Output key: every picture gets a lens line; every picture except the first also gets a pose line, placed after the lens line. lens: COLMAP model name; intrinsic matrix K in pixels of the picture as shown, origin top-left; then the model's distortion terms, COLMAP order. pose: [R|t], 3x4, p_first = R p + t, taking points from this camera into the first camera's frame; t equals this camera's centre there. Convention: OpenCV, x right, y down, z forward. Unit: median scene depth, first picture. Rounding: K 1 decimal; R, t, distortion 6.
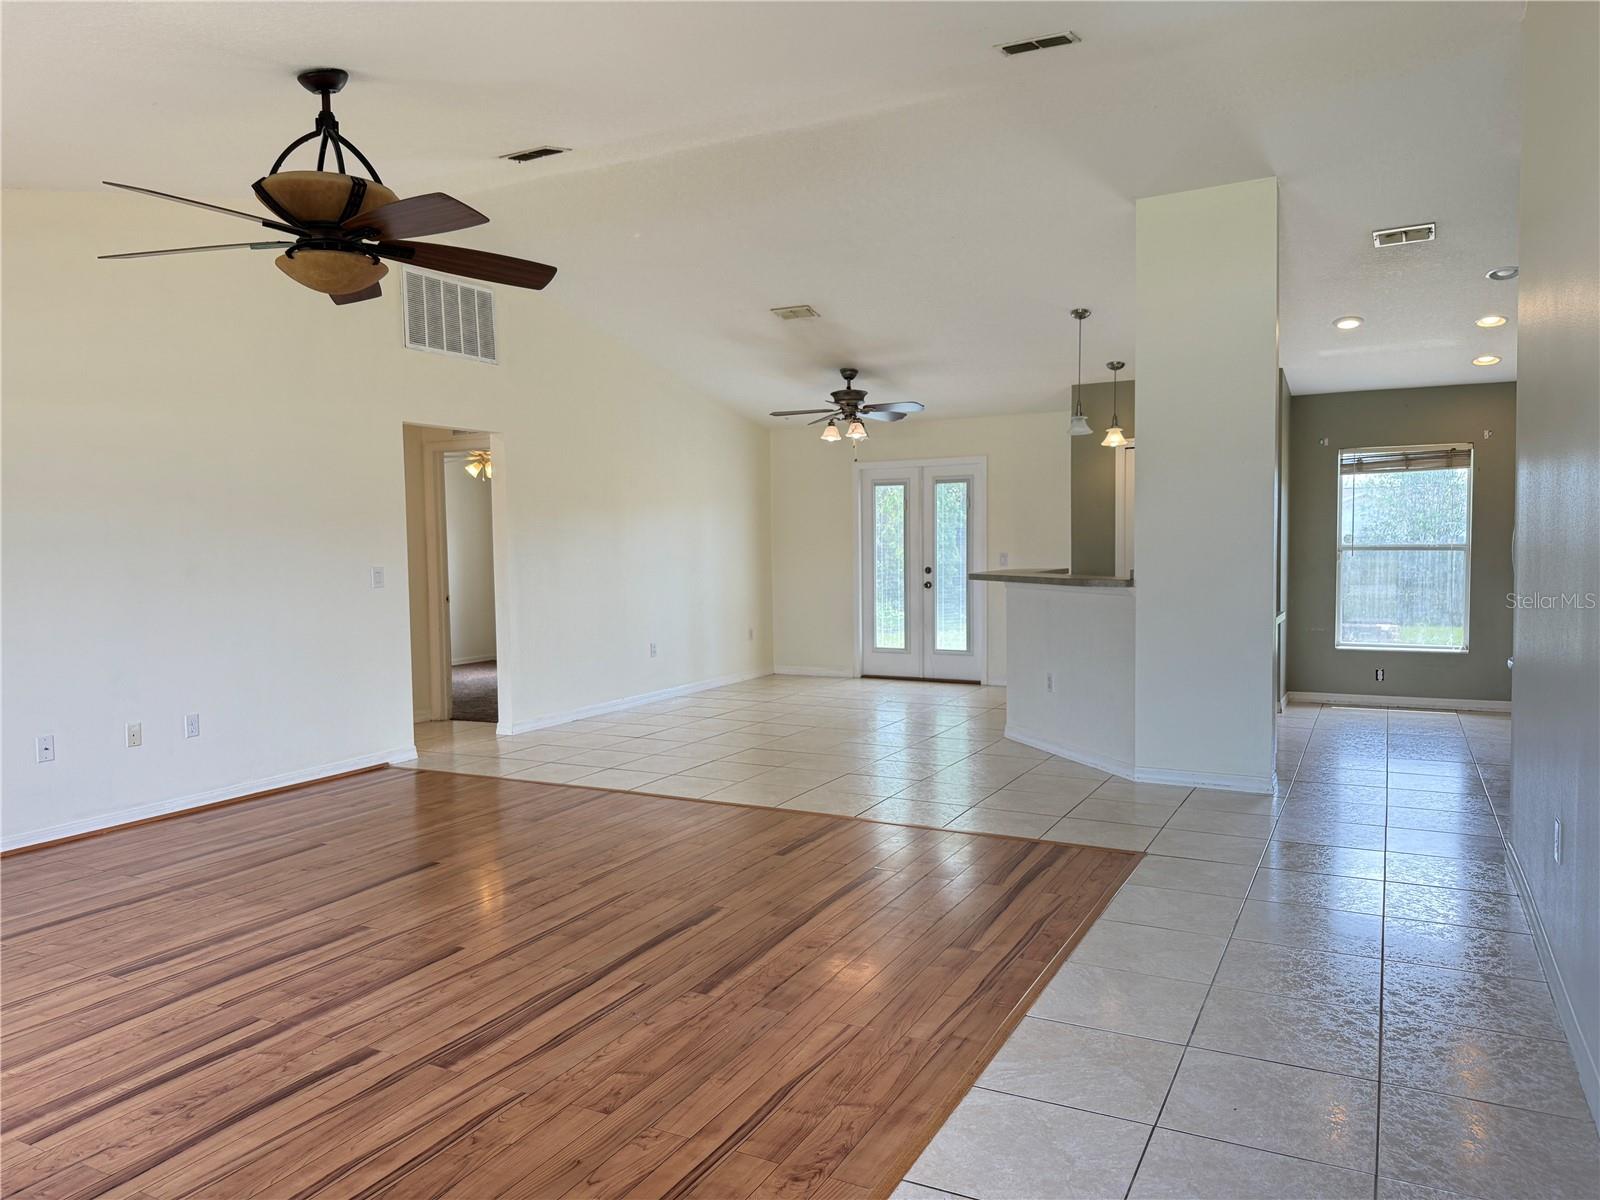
lens RADIAL K [[1121.4, 0, 801.4], [0, 1121.4, 597.0], [0, 0, 1]] dist [0.129521, -0.151461]
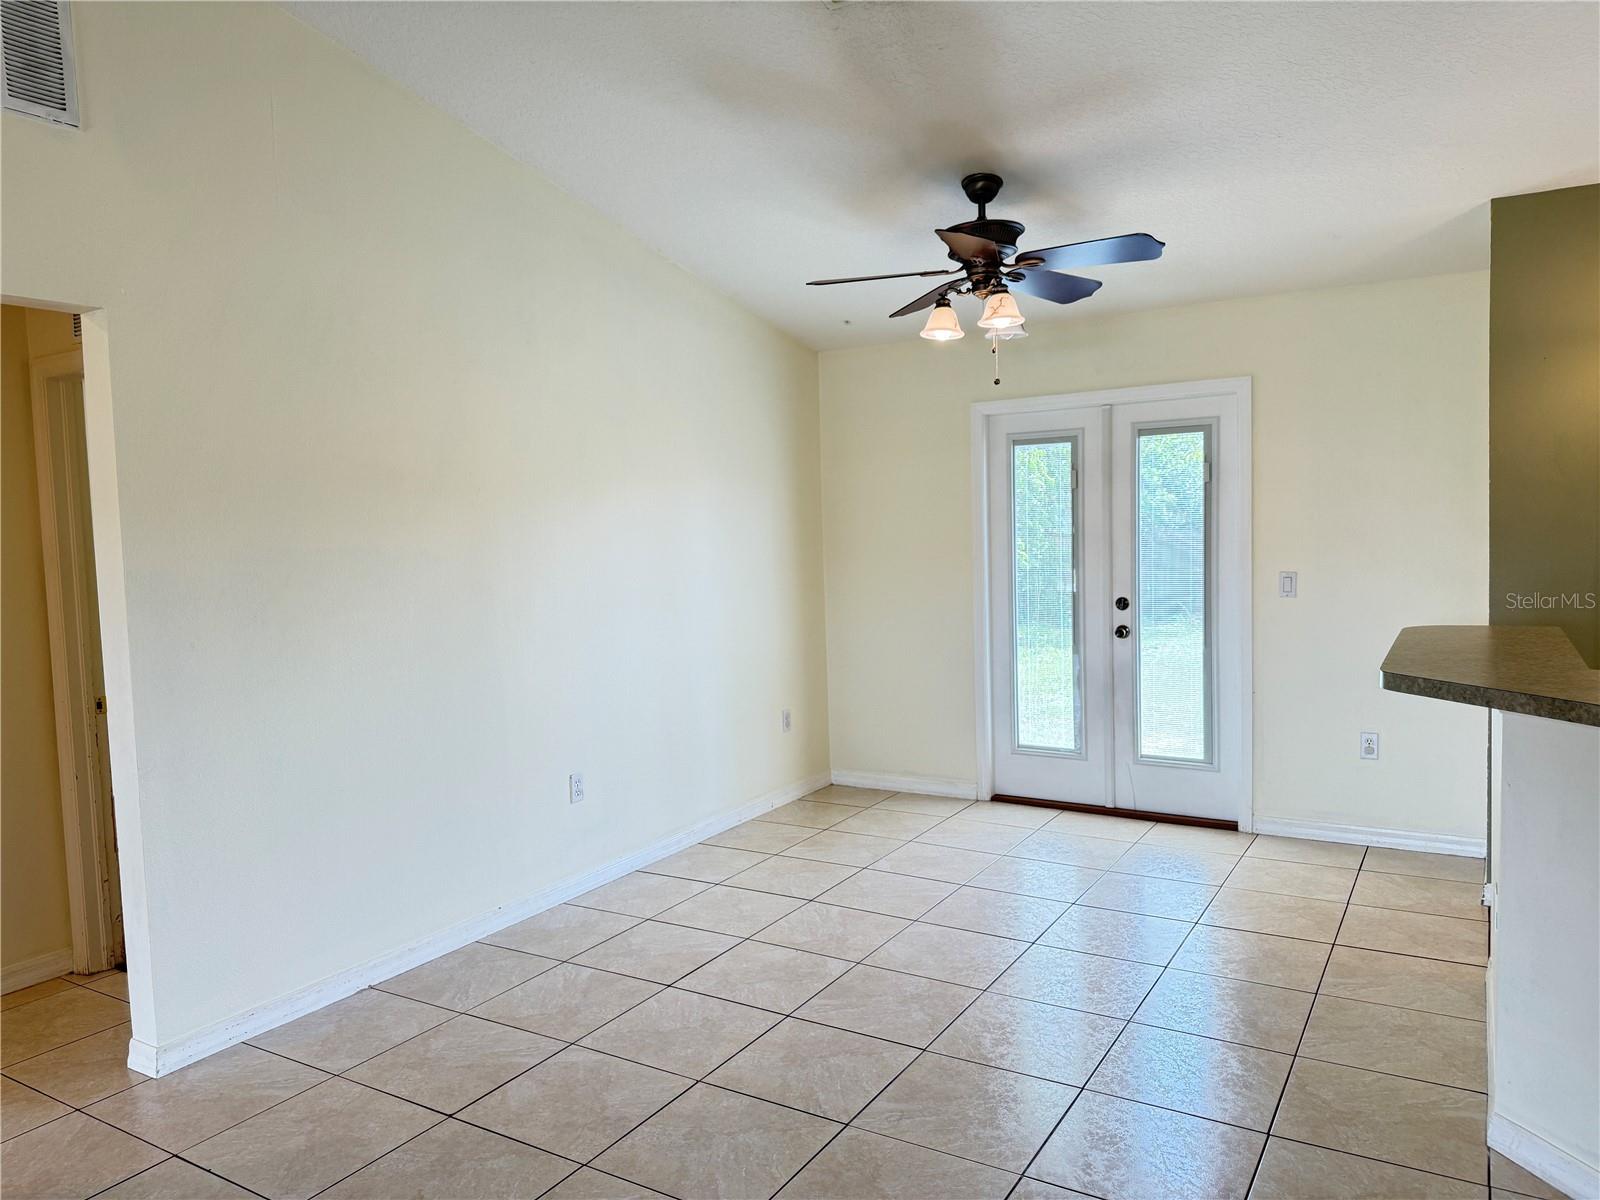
lens RADIAL K [[1121.4, 0, 801.4], [0, 1121.4, 597.0], [0, 0, 1]] dist [0.129521, -0.151461]
pose [[0.997881, -0.013143, -0.063725, -0.002372], [0.014133, 0.999786, 0.015106, -0.037297], [0.063513, -0.015974, 0.997853, 0.470341]]
